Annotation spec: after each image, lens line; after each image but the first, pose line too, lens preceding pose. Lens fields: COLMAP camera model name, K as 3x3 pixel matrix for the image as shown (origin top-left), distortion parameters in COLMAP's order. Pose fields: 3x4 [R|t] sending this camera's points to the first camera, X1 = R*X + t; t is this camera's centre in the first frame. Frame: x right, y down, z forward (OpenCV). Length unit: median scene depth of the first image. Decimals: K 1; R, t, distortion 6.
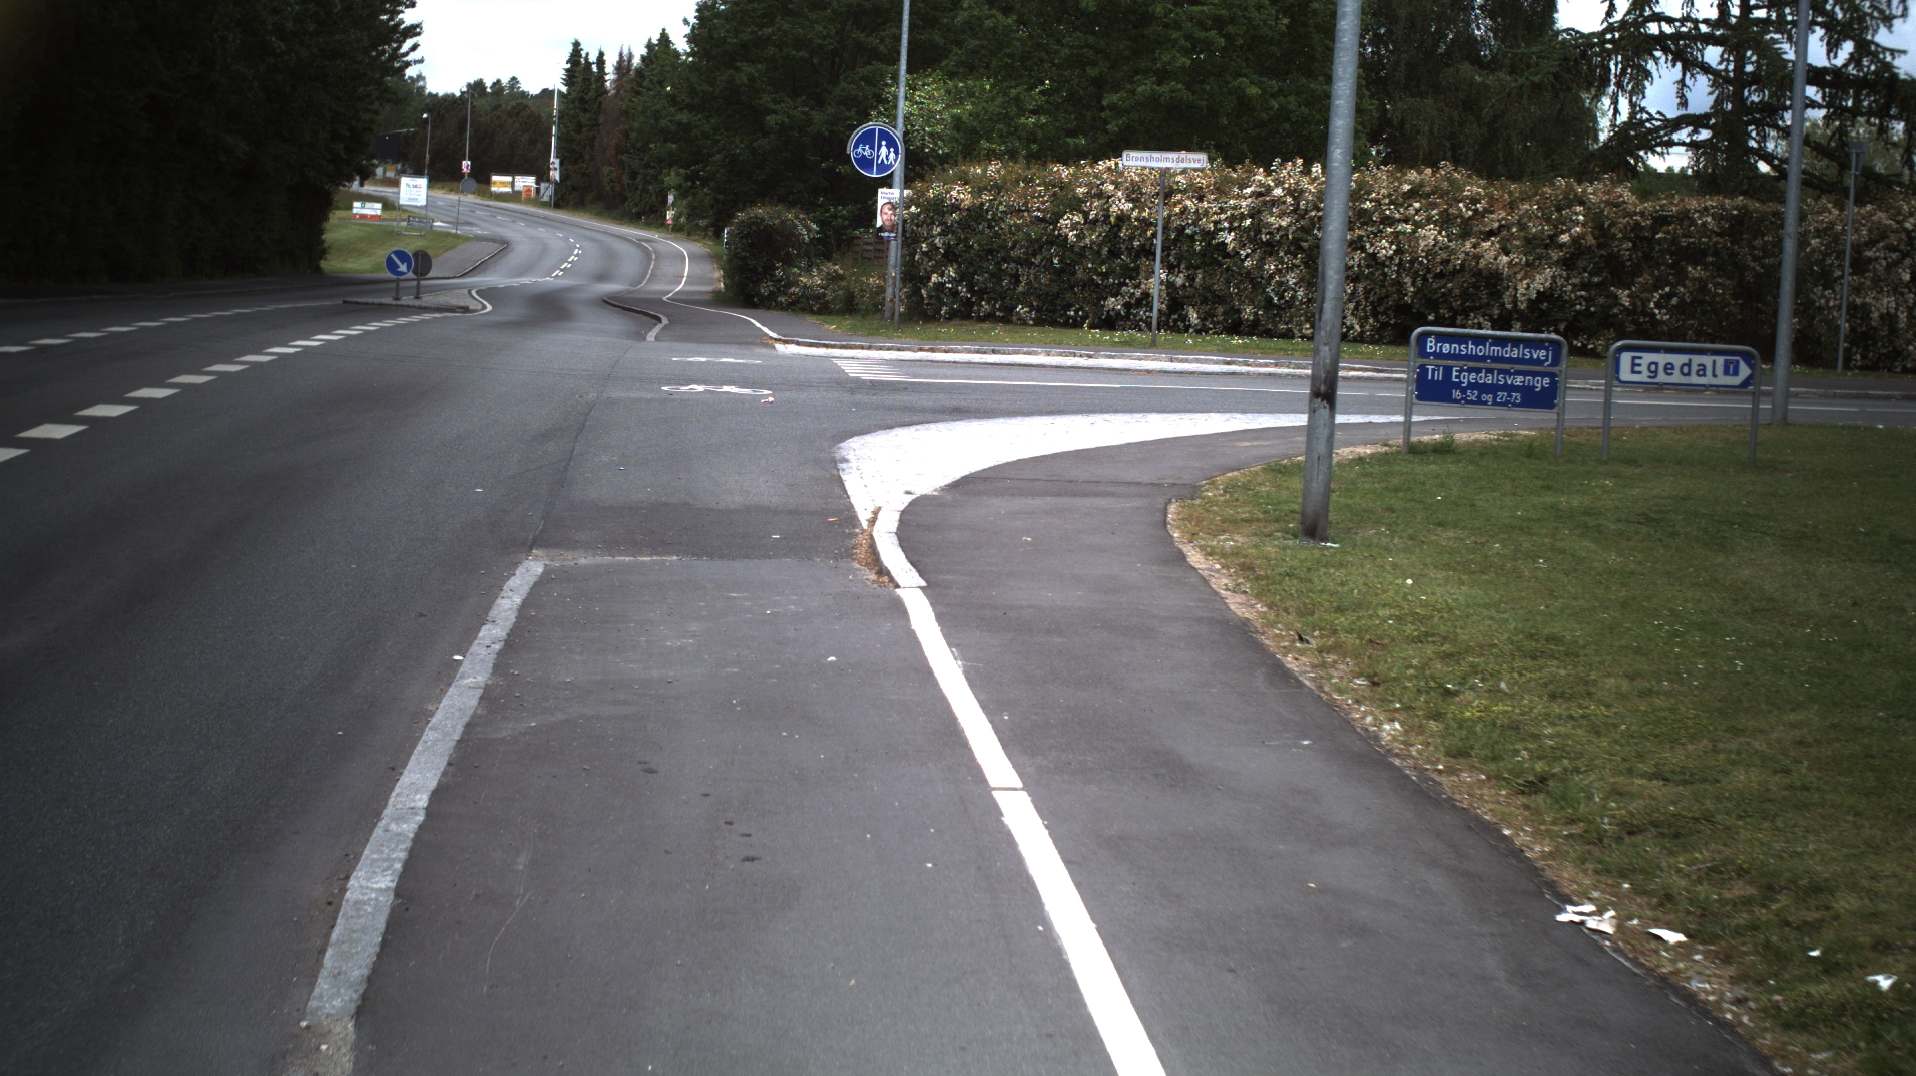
lens RADIAL K [[3355.3, 0, 958.0], [0, 3355.3, 538.0], [0, 0, 1]] dist [-0.302836, 0.422390]
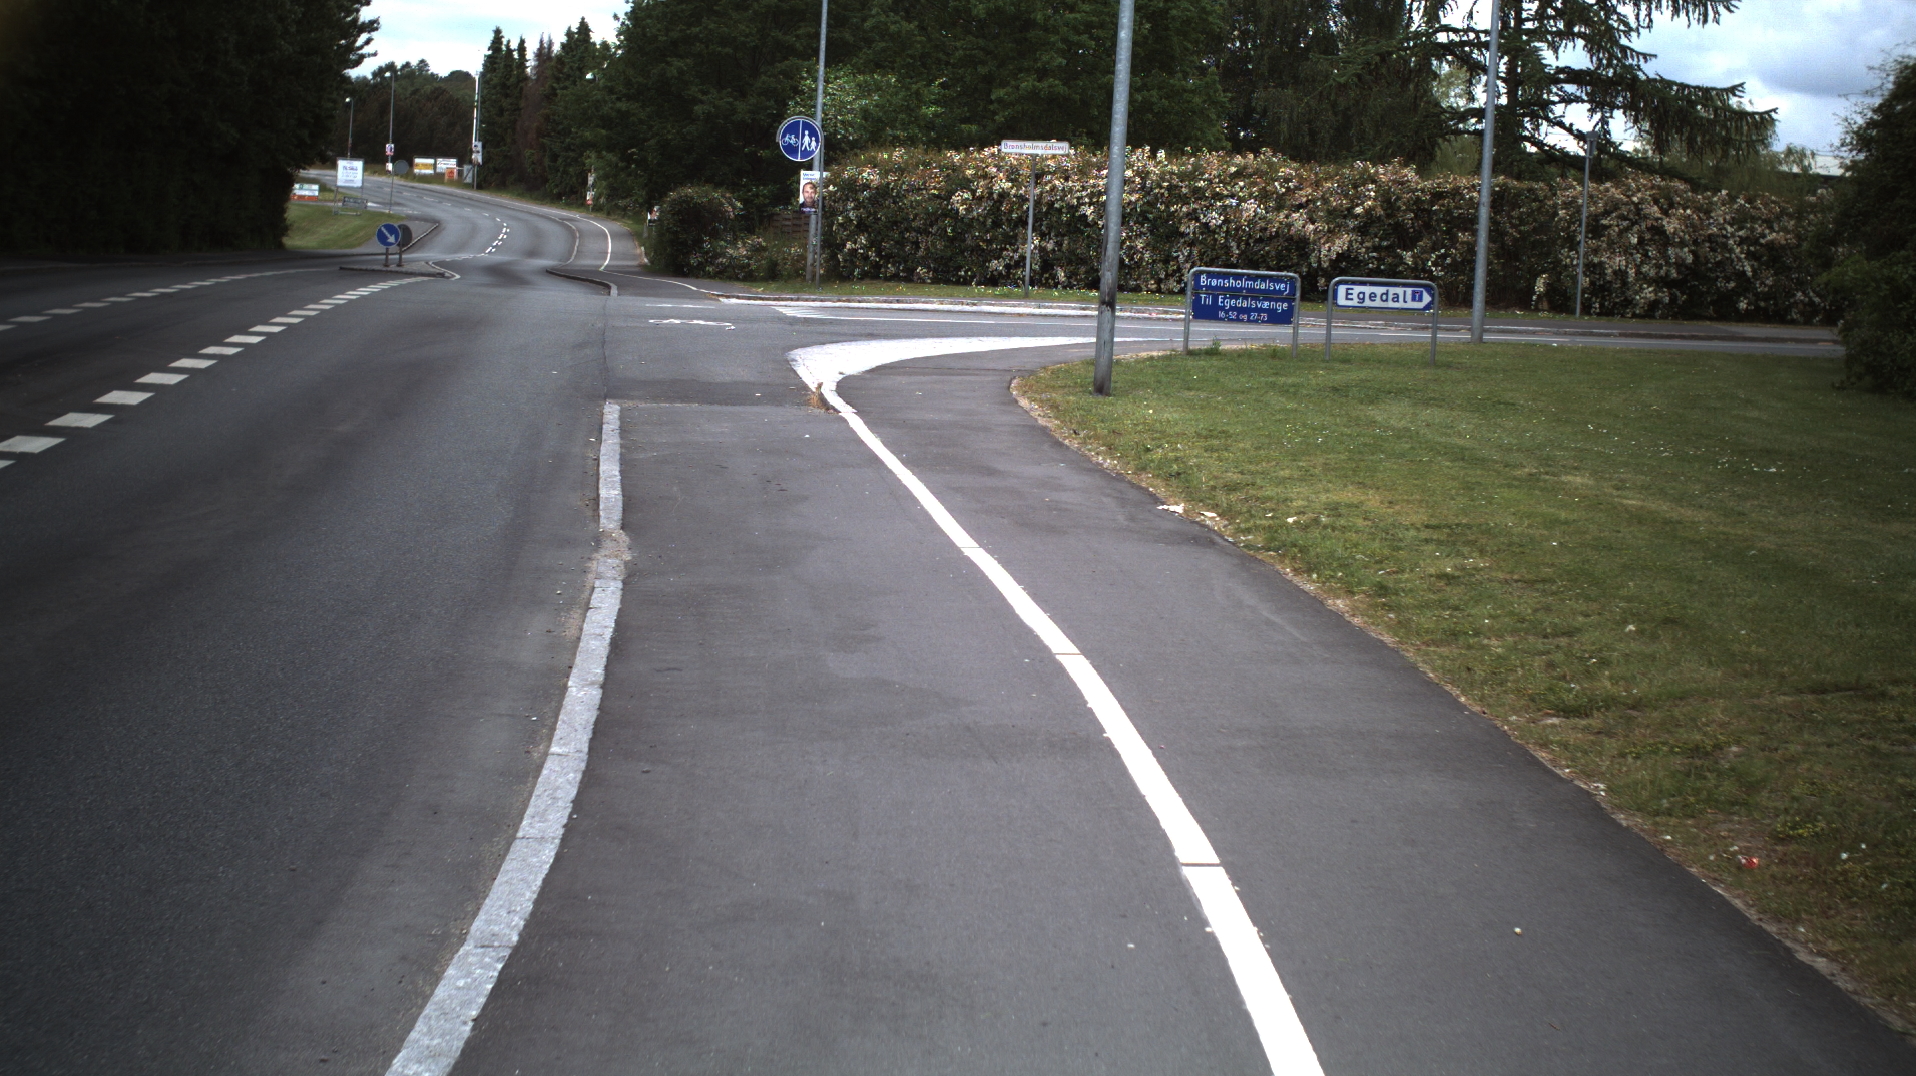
lens RADIAL K [[3355.3, 0, 958.0], [0, 3355.3, 538.0], [0, 0, 1]] dist [-0.302836, 0.422390]
pose [[0.999598, -0.002659, 0.028224, -0.002163], [0.002501, 0.999981, 0.005655, 0.022525], [-0.028238, -0.005583, 0.999586, -0.219479]]
